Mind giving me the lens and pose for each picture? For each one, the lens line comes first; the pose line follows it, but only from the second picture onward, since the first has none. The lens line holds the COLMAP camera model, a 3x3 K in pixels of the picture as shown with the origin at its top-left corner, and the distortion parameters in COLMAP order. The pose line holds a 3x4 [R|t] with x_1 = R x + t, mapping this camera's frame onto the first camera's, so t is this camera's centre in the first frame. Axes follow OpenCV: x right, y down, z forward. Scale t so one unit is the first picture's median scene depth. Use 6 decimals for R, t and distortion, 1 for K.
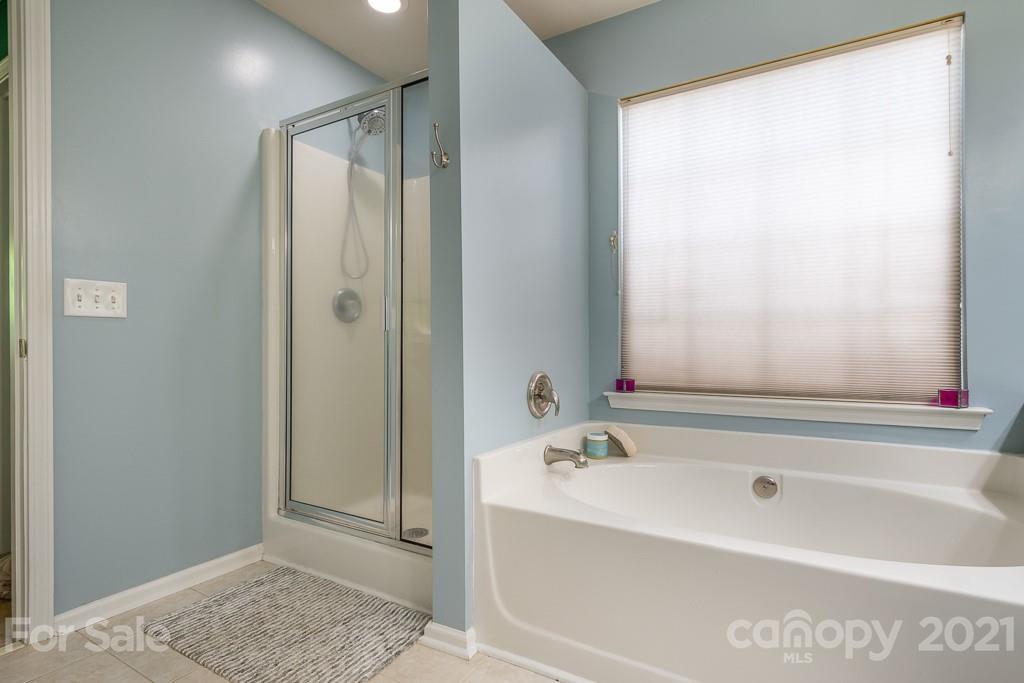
lens RADIAL K [[506.0, 0, 512.0], [0, 506.0, 341.5], [0, 0, 1]] dist [-0.000389, -0.000283]
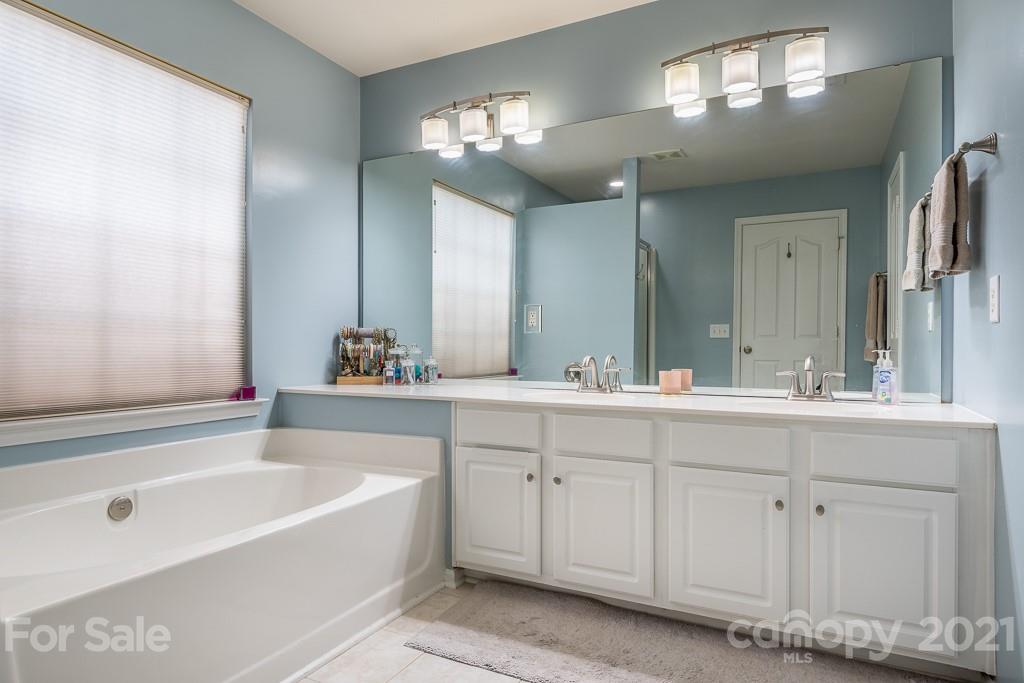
lens RADIAL K [[607.1, 0, 511.7], [0, 607.1, 356.7], [0, 0, 1]] dist [0.001198, 0.000153]
pose [[-0.063771, -0.008241, 0.997931, -0.671903], [-0.000971, 0.999966, 0.008196, 0.005214], [-0.997964, -0.000447, -0.063776, 0.390122]]
